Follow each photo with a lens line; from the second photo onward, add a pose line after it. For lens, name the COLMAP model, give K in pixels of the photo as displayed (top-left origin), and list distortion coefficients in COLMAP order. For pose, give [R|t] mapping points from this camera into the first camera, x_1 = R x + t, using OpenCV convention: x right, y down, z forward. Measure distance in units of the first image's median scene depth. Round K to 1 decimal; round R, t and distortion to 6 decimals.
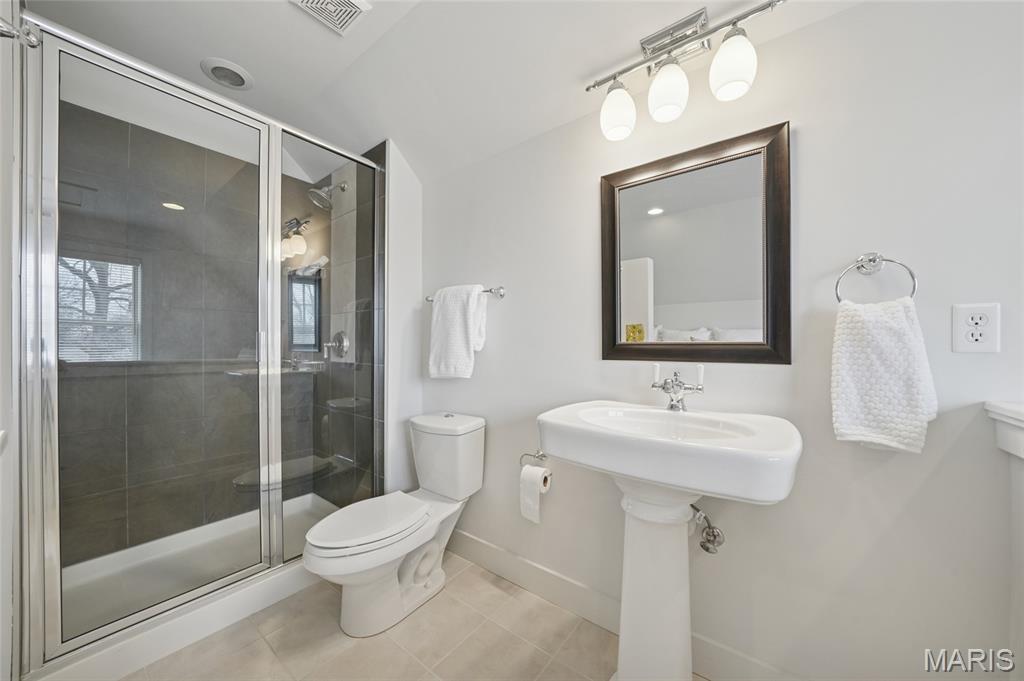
lens RADIAL K [[355.5, 0, 507.5], [0, 355.5, 344.5], [0, 0, 1]] dist [-0.026876, -0.000213]
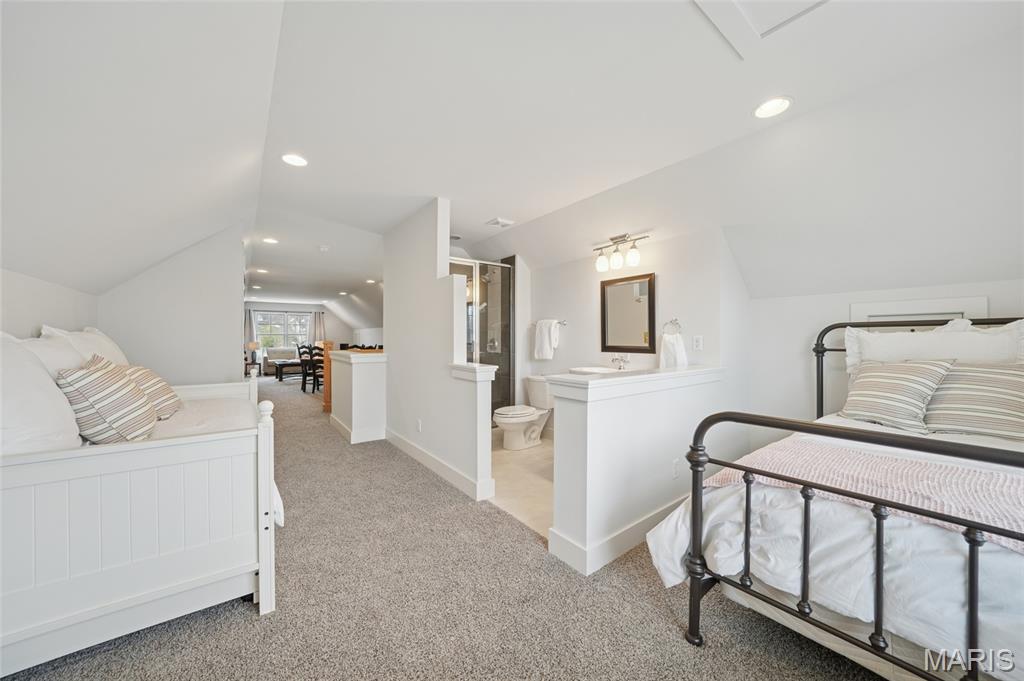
lens RADIAL K [[355.5, 0, 502.4], [0, 355.5, 337.6], [0, 0, 1]] dist [-0.026876, -0.000213]
pose [[0.960018, -0.001551, -0.279935, 0.243700], [0.001272, 0.999998, -0.001177, -0.048787], [0.279937, 0.000774, 0.960018, -1.381684]]
